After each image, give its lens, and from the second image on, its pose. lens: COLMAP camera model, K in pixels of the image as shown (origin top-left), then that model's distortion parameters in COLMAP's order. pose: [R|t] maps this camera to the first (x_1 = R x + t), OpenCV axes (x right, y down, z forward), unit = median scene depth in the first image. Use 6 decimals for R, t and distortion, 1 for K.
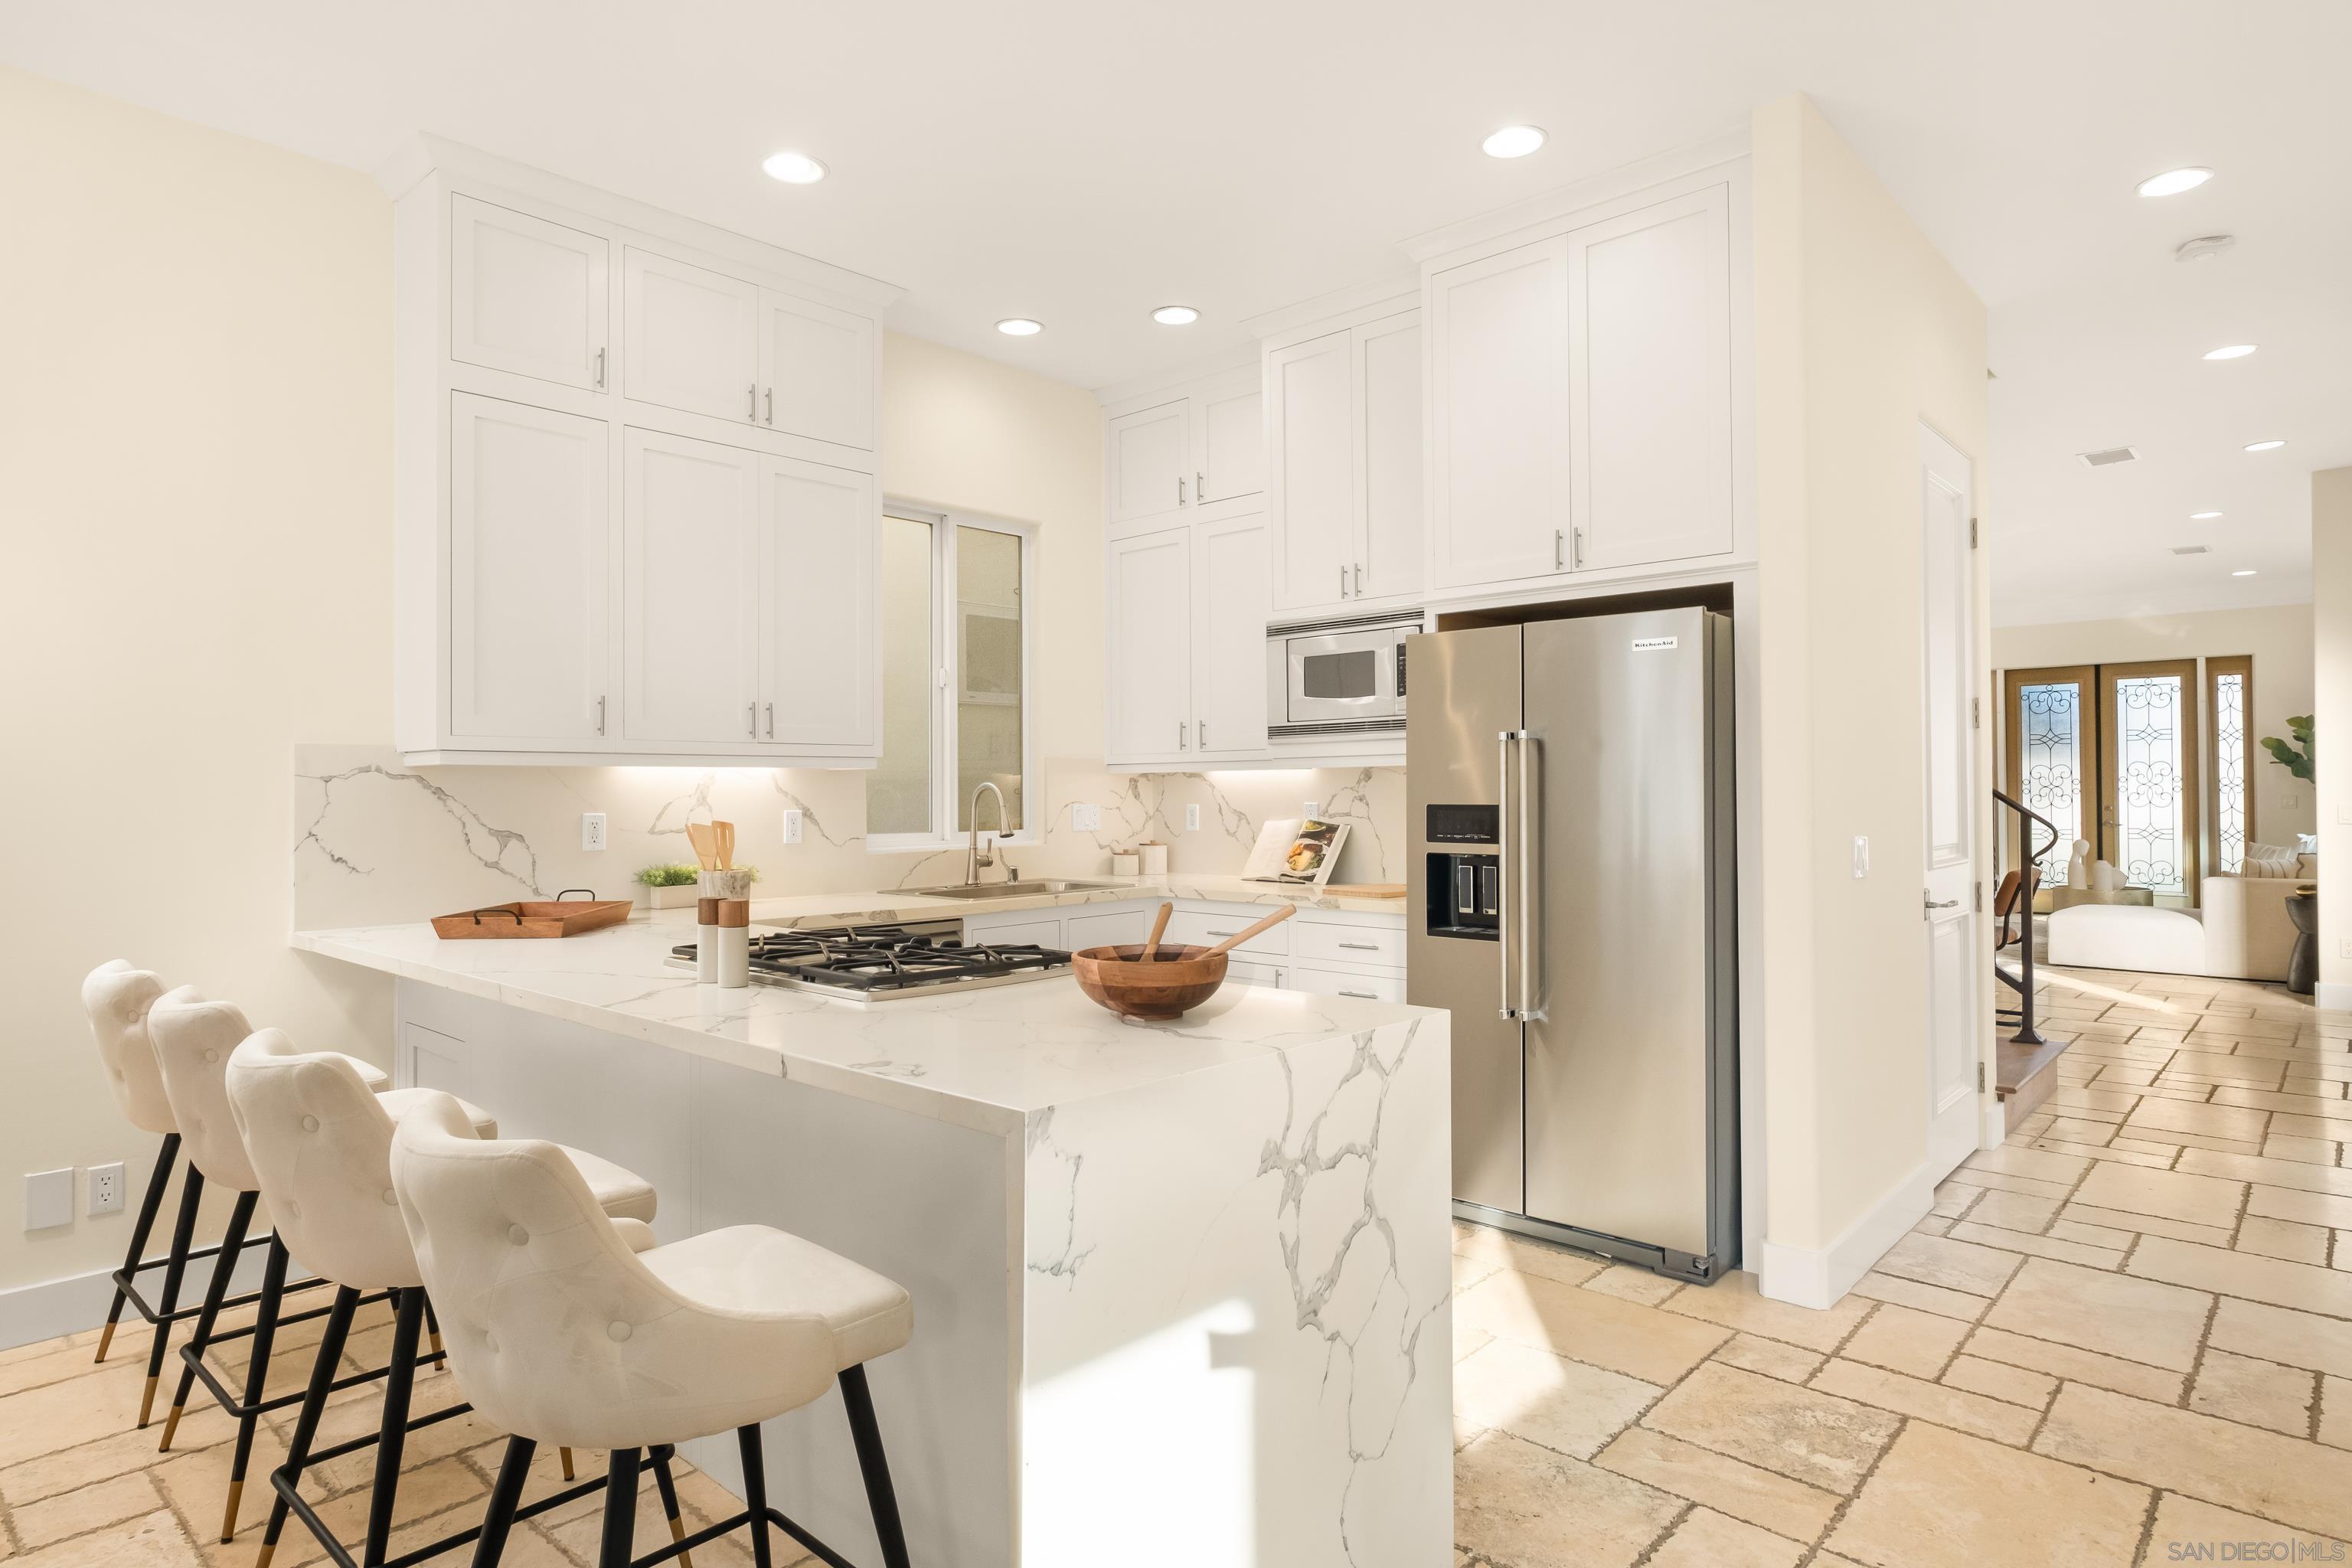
lens RADIAL K [[1295.4, 0, 1175.0], [0, 1295.4, 780.4], [0, 0, 1]] dist [-0.007929, 0.005729]
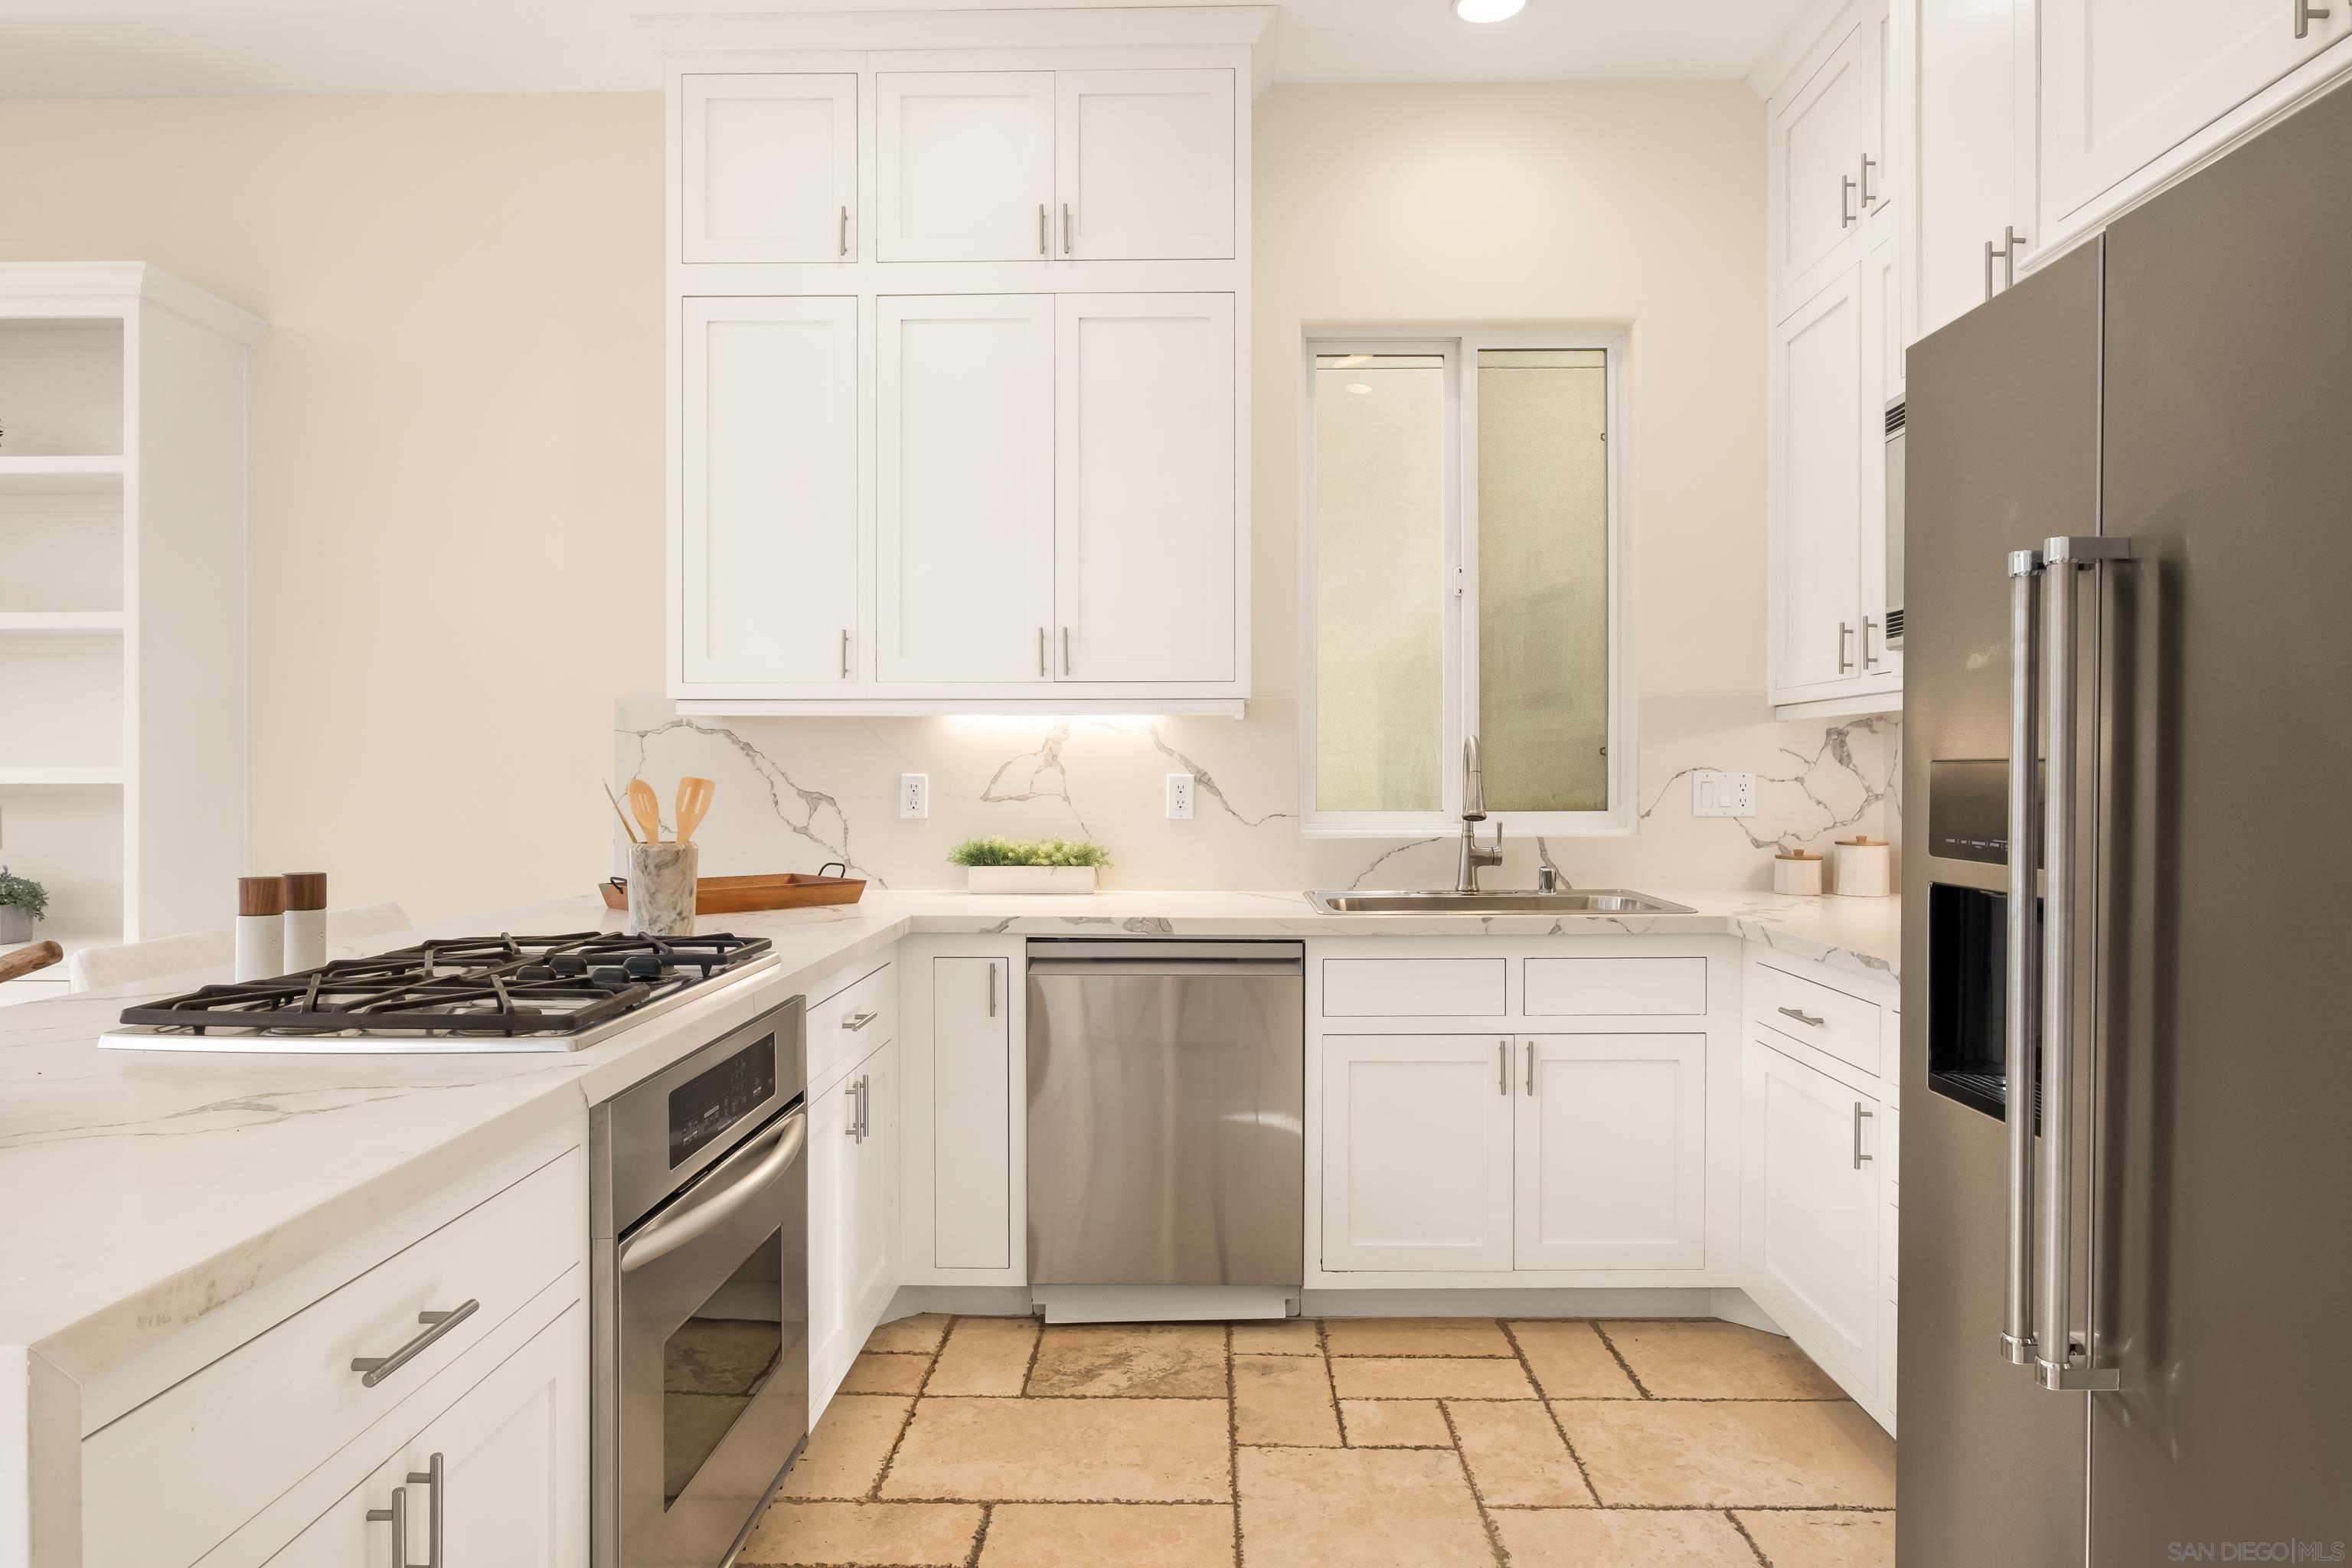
lens RADIAL K [[1416.1, 0, 1191.5], [0, 1416.1, 780.3], [0, 0, 1]] dist [-0.003342, 0.003080]
pose [[0.671409, 0.009186, -0.741030, 0.301631], [0.001920, 0.999898, 0.014134, 0.014629], [0.741085, -0.010913, 0.671323, 0.444746]]
